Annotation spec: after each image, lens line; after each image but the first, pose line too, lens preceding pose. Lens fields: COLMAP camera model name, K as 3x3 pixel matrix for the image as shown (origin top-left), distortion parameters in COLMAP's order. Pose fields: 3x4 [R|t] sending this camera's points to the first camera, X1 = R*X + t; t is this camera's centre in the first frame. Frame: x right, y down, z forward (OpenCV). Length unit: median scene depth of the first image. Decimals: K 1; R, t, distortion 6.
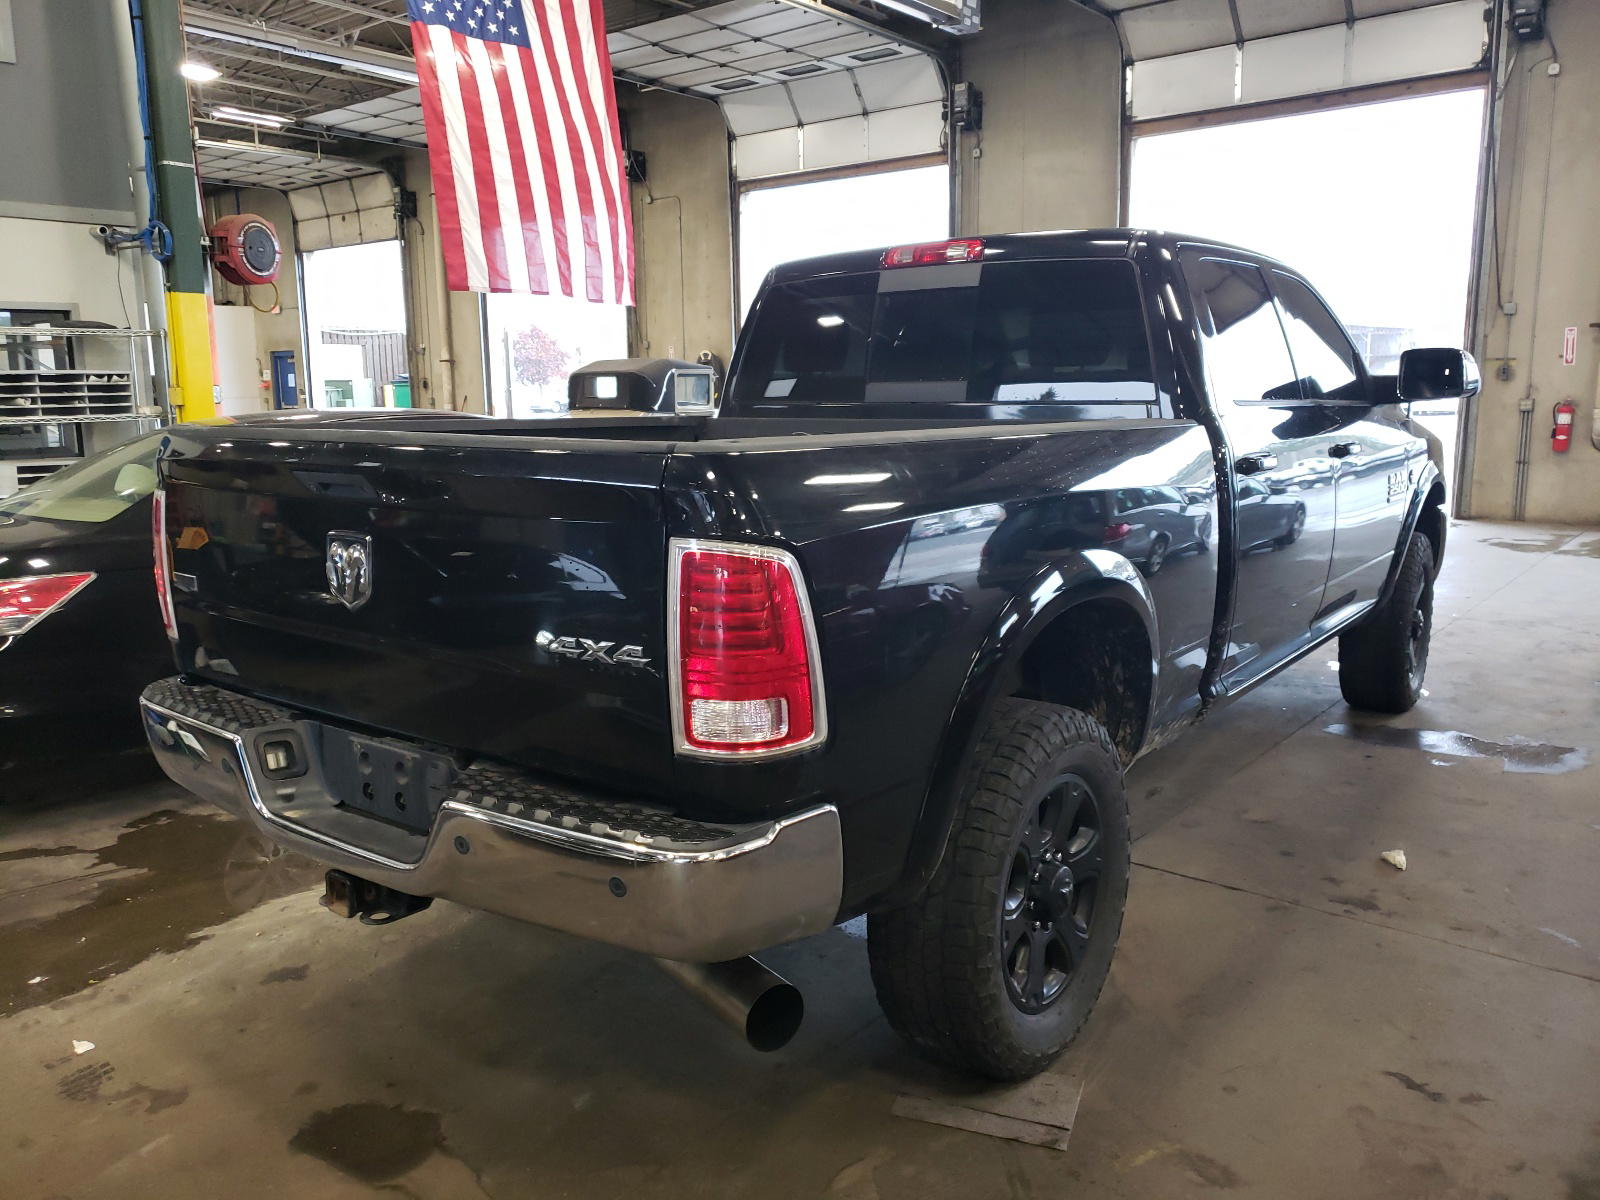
lens RADIAL K [[1236.6, 0, 800.0], [0, 1236.6, 600.0], [0, 0, 1]] dist [-0.005134, -0.005845]
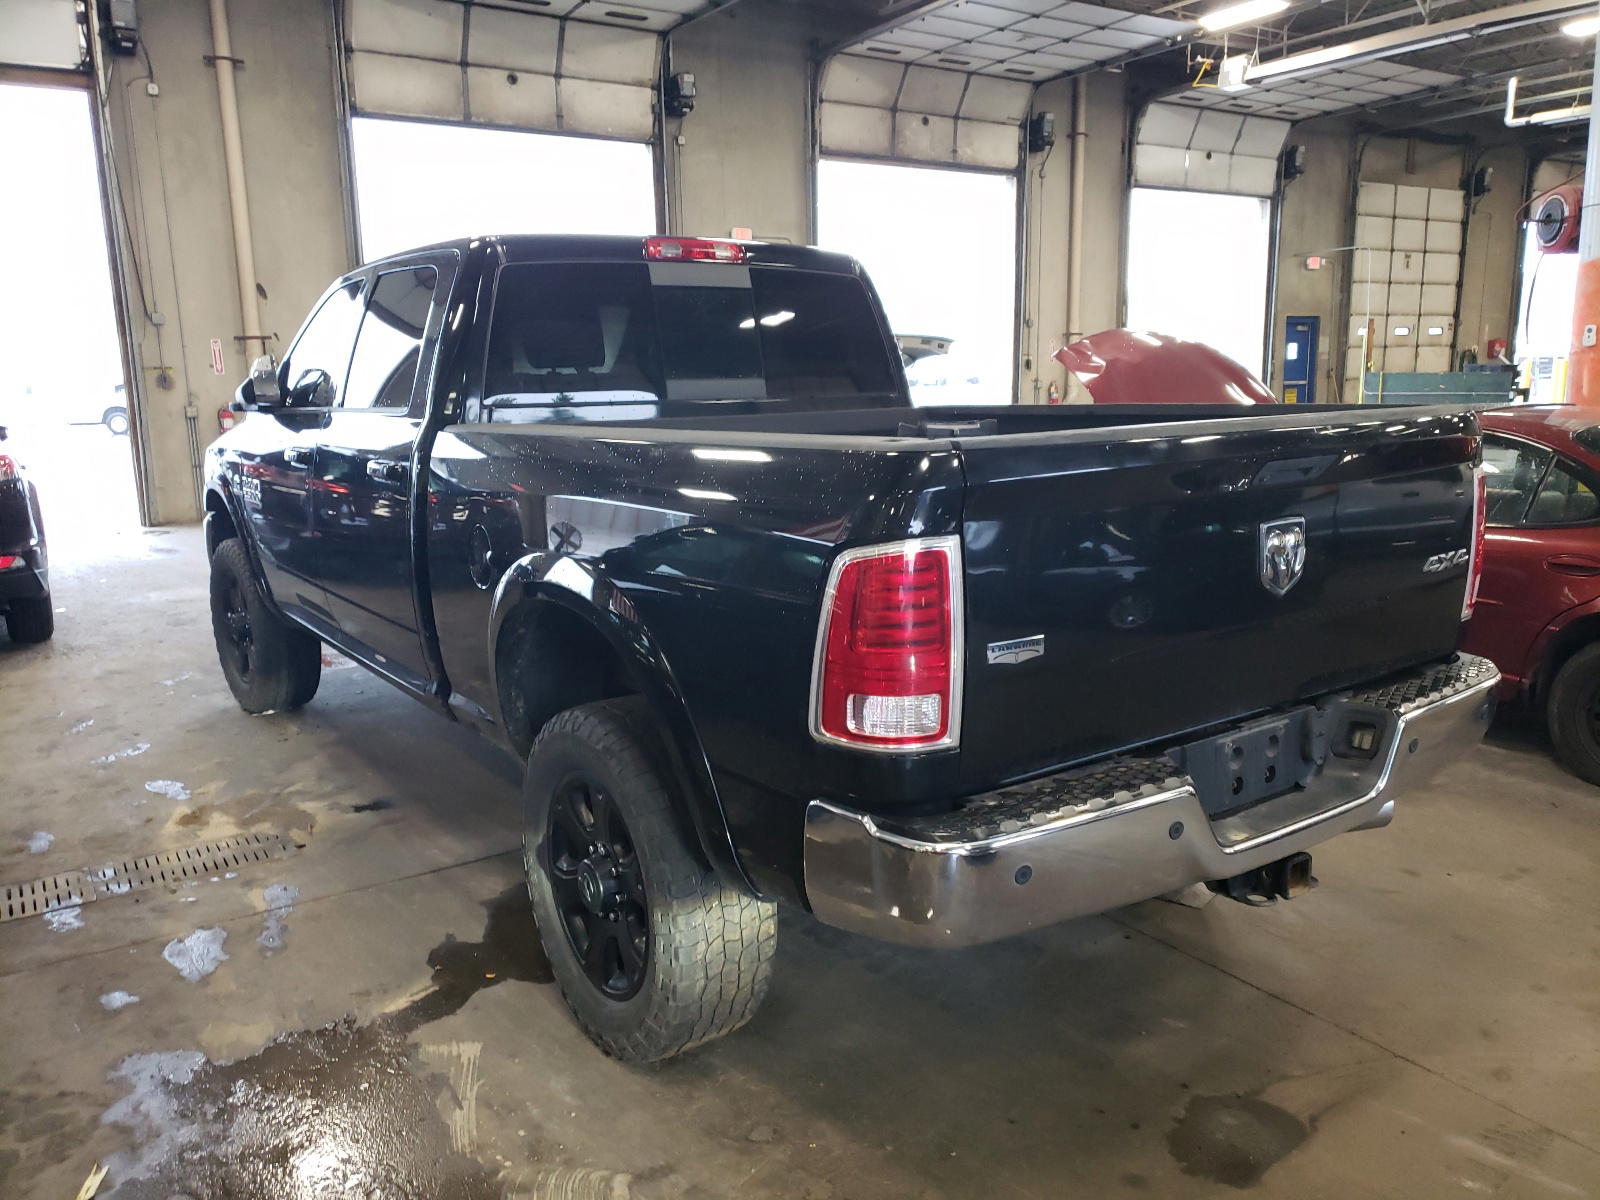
lens RADIAL K [[1234.5, 0, 732.2], [0, 1234.5, 661.7], [0, 0, 1]] dist [-0.004921, -0.006216]
pose [[0.312086, -0.209450, 0.926679, -0.309626], [0.177834, 0.971034, 0.159584, -0.037145], [-0.933262, 0.114991, 0.340294, 0.239192]]
